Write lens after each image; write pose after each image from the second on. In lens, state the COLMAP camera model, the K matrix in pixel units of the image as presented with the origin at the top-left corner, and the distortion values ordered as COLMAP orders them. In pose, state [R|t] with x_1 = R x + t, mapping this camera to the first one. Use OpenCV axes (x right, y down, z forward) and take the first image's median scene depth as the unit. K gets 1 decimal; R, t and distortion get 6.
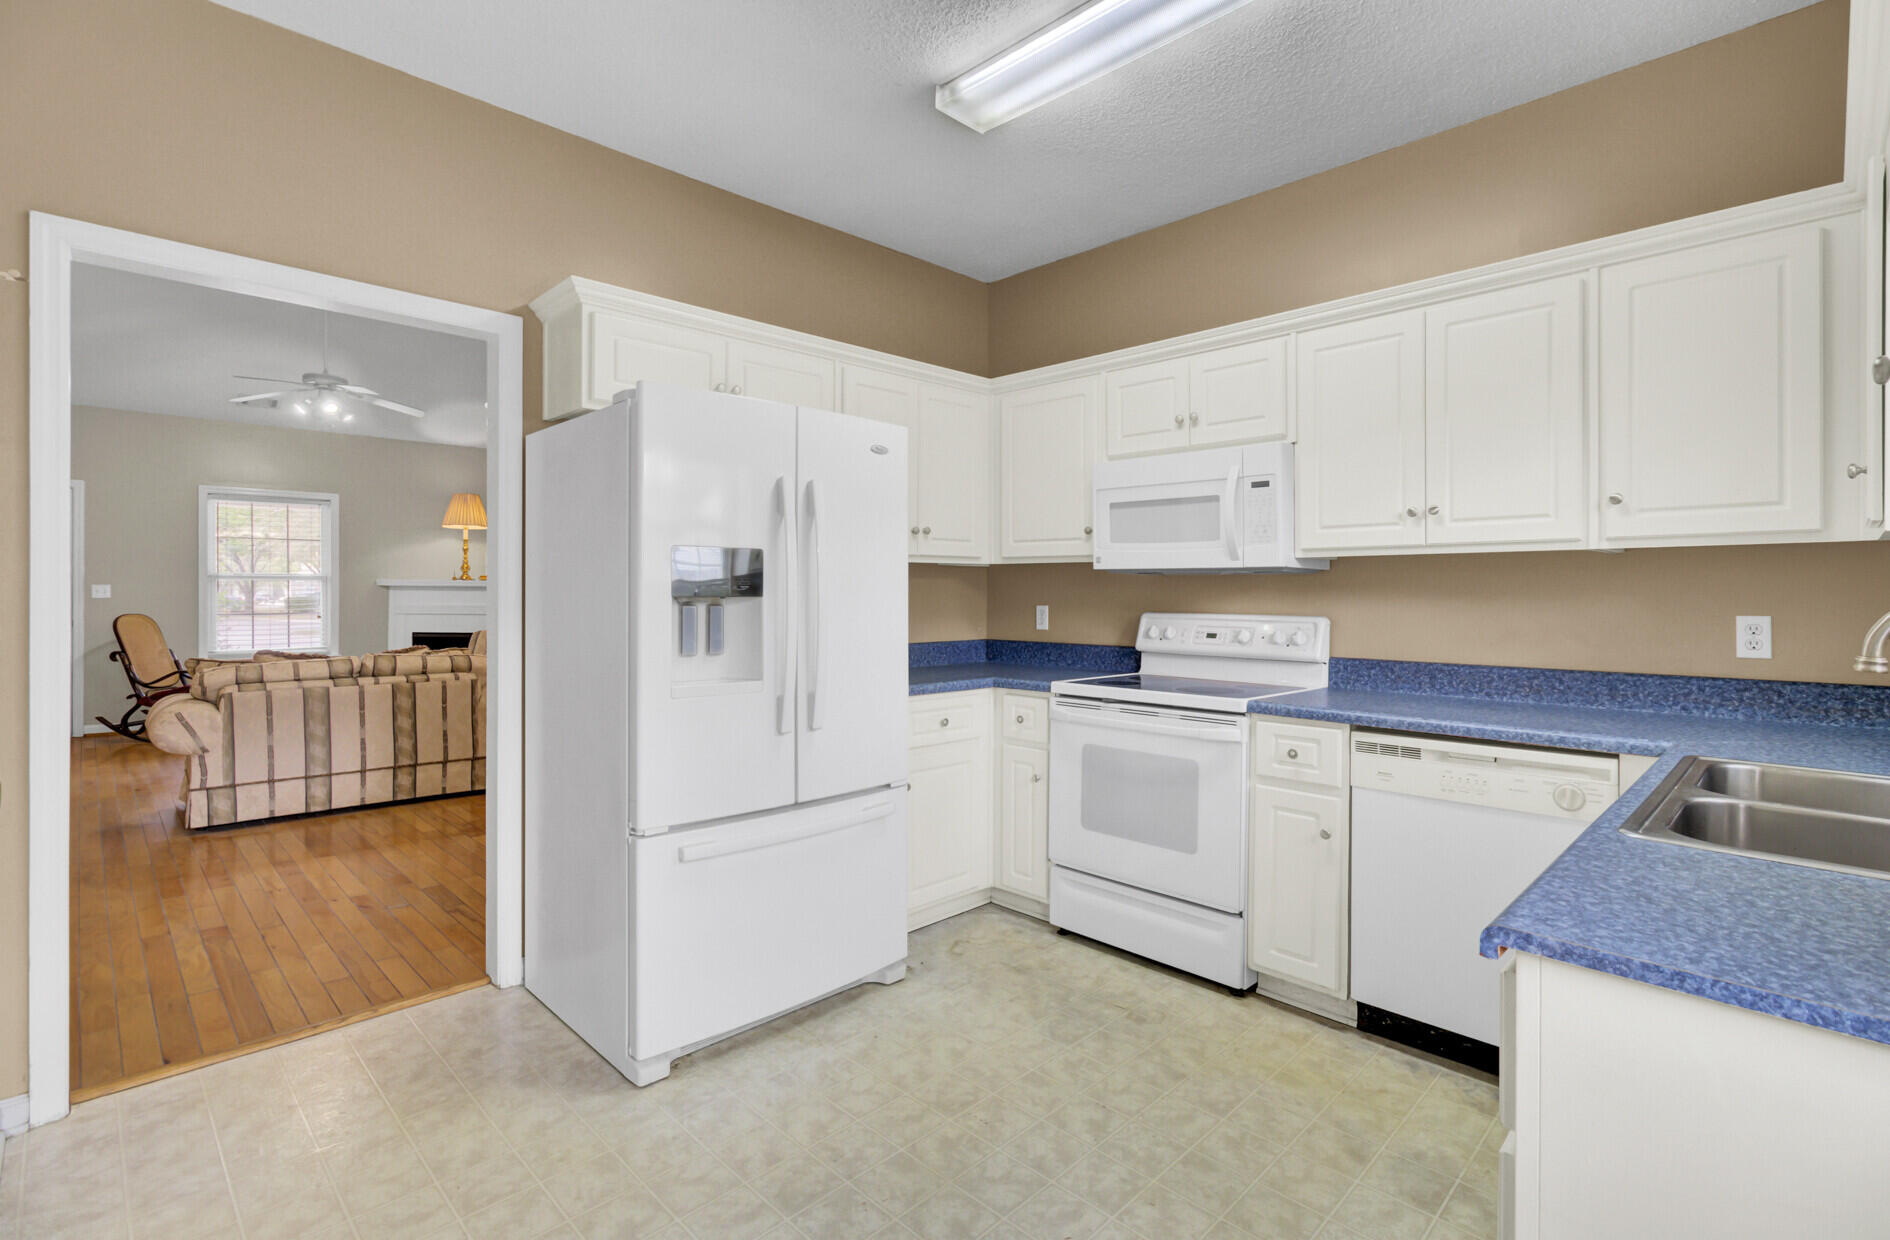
lens RADIAL K [[874.2, 0, 950.7], [0, 874.2, 573.9], [0, 0, 1]] dist [0.003415, 0.001639]
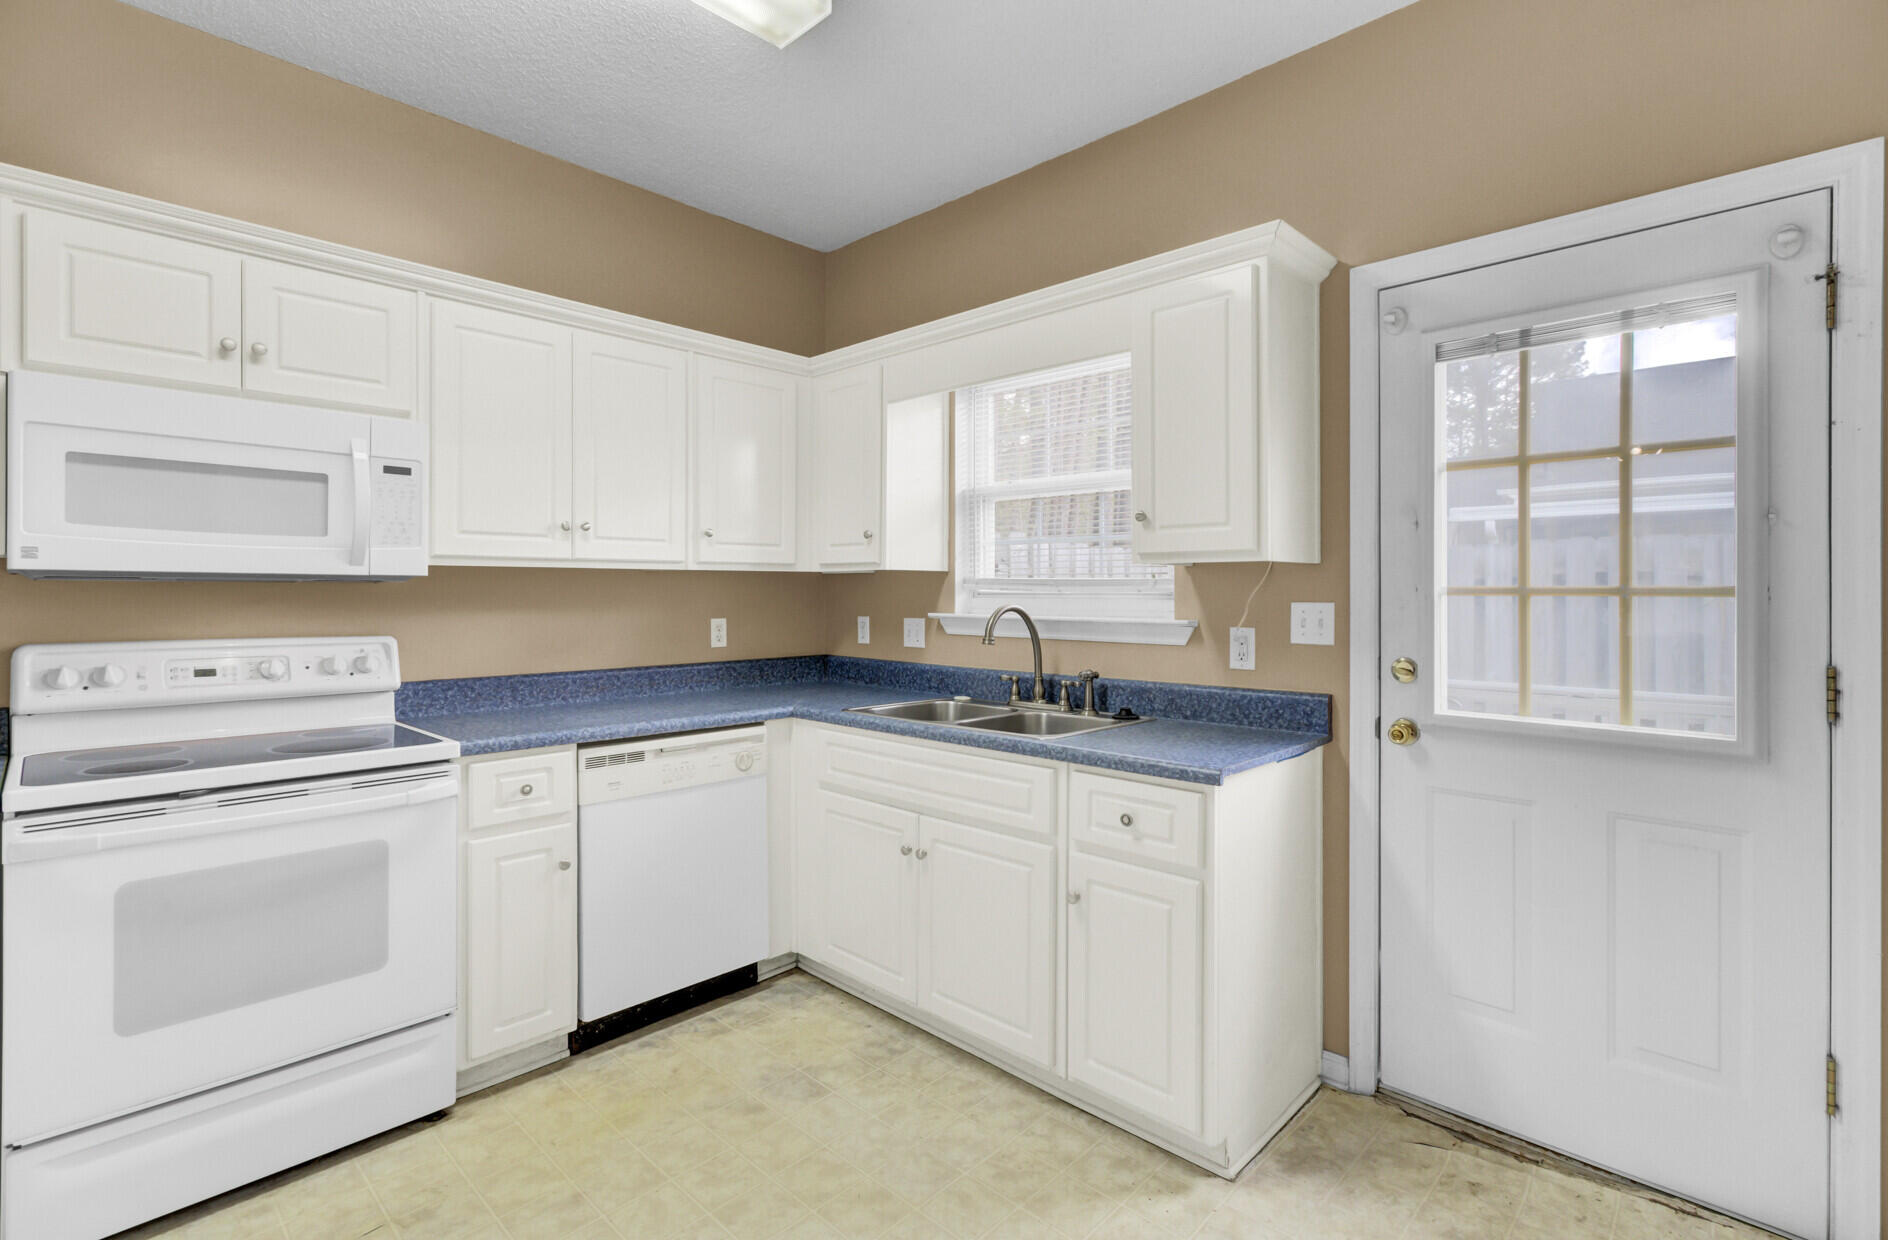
lens RADIAL K [[873.3, 0, 949.7], [0, 873.3, 573.9], [0, 0, 1]] dist [0.003415, 0.001639]
pose [[-0.025774, 0.018908, 0.999489, -0.502298], [-0.023285, 0.999538, -0.019509, -0.006295], [-0.999397, -0.023776, -0.025322, 0.586867]]
